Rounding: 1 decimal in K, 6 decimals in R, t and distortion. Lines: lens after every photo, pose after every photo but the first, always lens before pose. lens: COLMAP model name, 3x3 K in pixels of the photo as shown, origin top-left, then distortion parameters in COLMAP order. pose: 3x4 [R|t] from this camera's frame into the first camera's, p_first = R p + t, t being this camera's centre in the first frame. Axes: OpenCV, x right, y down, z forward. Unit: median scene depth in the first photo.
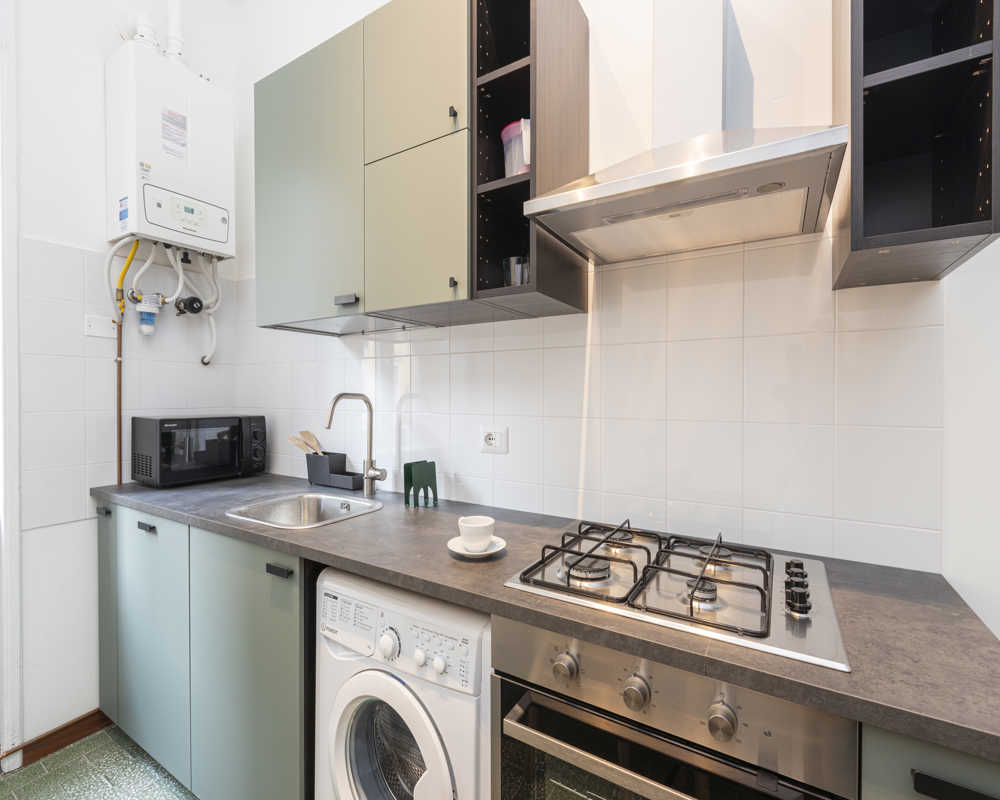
lens RADIAL K [[449.4, 0, 505.3], [0, 449.4, 396.4], [0, 0, 1]] dist [0.001745, 0.000007]
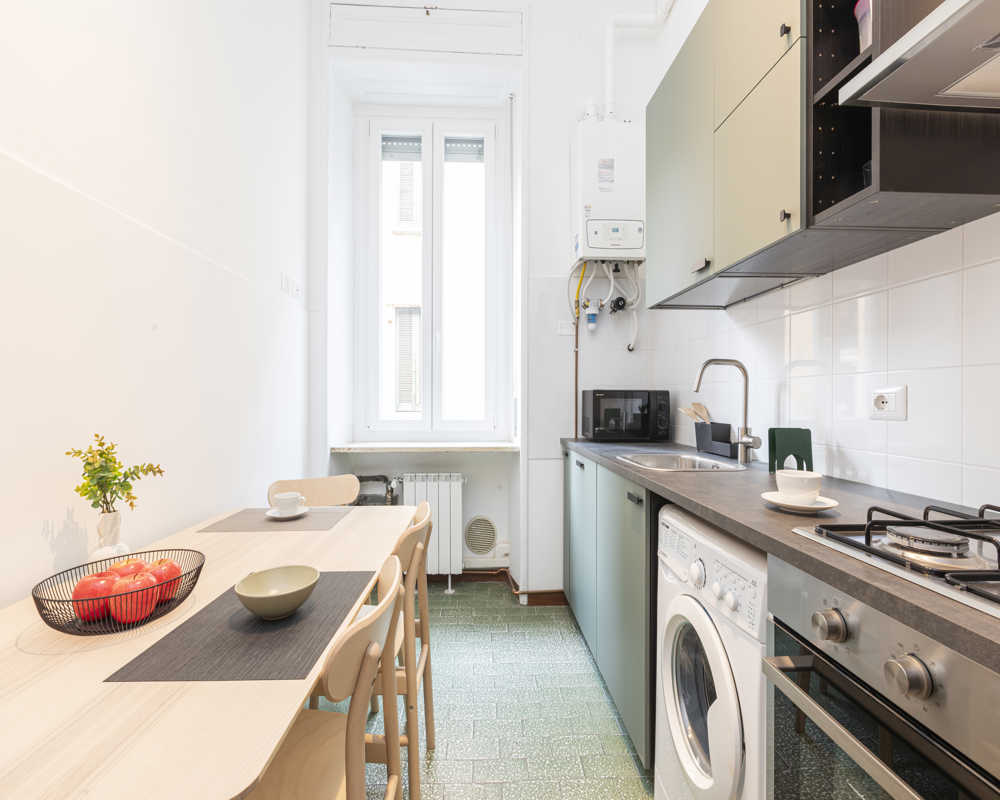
lens RADIAL K [[460.5, 0, 508.8], [0, 460.5, 399.2], [0, 0, 1]] dist [-0.000240, -0.000319]
pose [[0.566393, -0.000562, -0.824135, 0.231167], [-0.007089, 0.999959, -0.005553, 0.088003], [0.824105, 0.008988, 0.566366, 0.005718]]
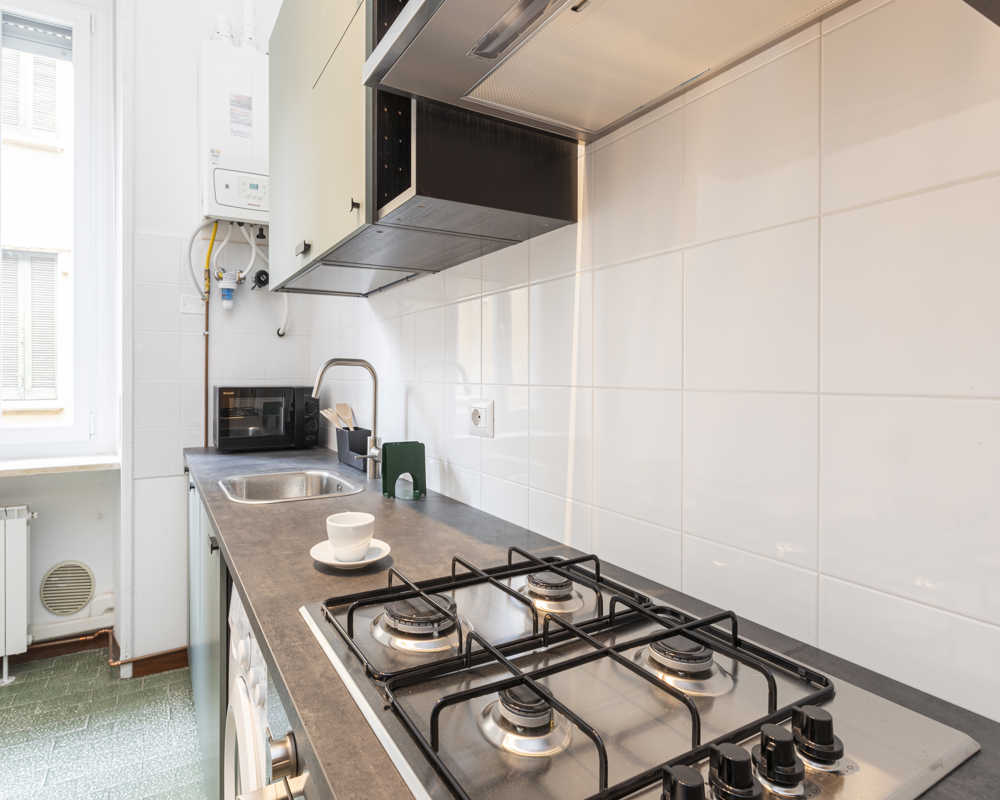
lens RADIAL K [[533.2, 0, 435.8], [0, 533.2, 375.5], [0, 0, 1]] dist [0.004228, 0.001354]
pose [[0.850678, 0.000331, -0.525687, 0.325062], [-0.006290, 0.999935, -0.009549, 0.032357], [0.525650, 0.011430, 0.850624, 0.198857]]
